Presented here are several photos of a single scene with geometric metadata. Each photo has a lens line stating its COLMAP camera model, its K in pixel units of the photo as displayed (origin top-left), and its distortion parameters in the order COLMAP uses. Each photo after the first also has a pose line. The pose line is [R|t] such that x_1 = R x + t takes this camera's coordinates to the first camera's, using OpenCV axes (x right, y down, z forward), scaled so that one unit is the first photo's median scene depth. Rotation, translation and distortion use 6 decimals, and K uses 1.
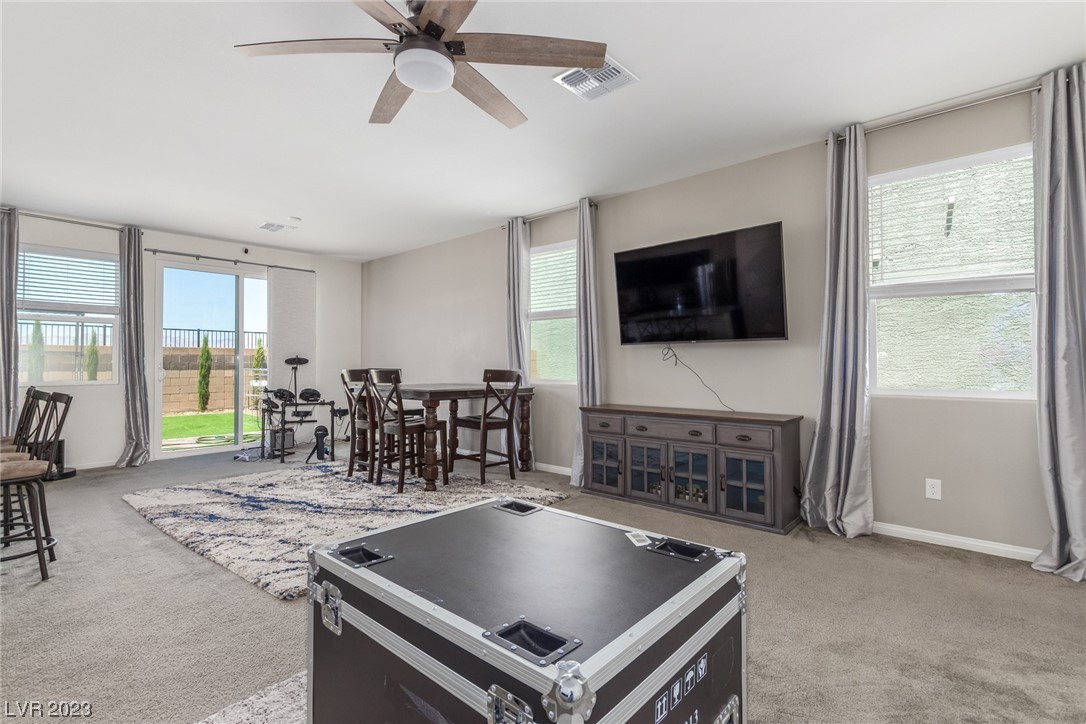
lens RADIAL K [[499.7, 0, 541.8], [0, 499.7, 366.8], [0, 0, 1]] dist [0.005121, -0.000174]
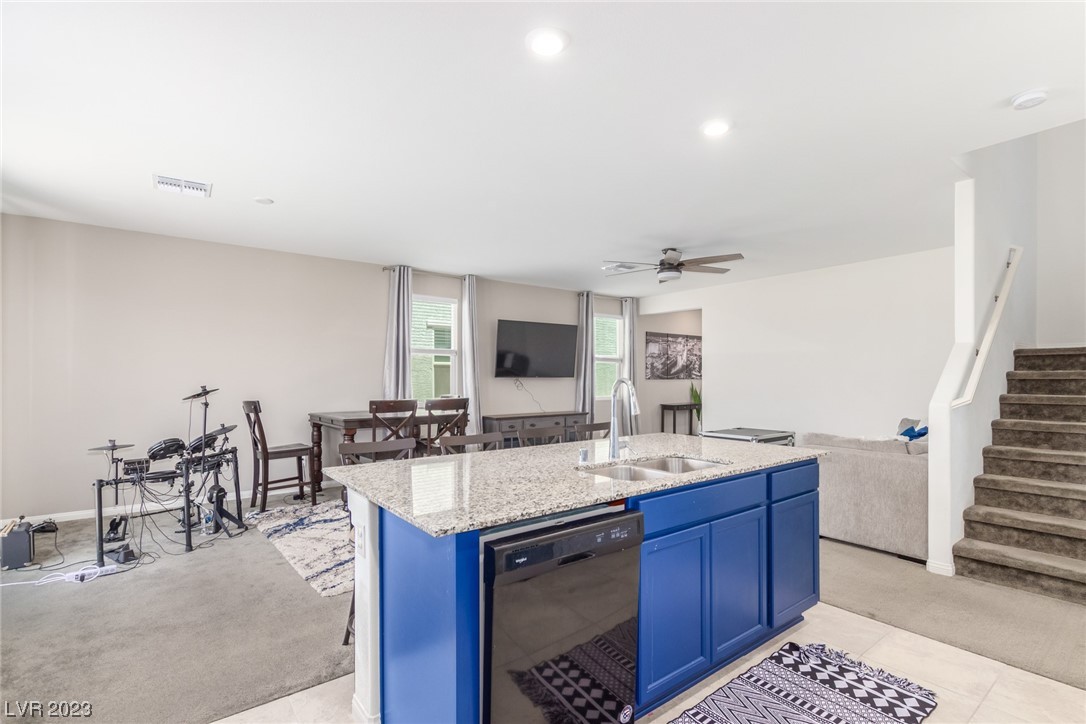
lens RADIAL K [[506.9, 0, 544.2], [0, 506.9, 381.6], [0, 0, 1]] dist [0.002587, 0.000038]
pose [[0.189468, -0.004172, 0.981878, -1.518362], [0.007626, 0.999967, 0.002777, -0.036637], [-0.981857, 0.006961, 0.189493, 0.593841]]
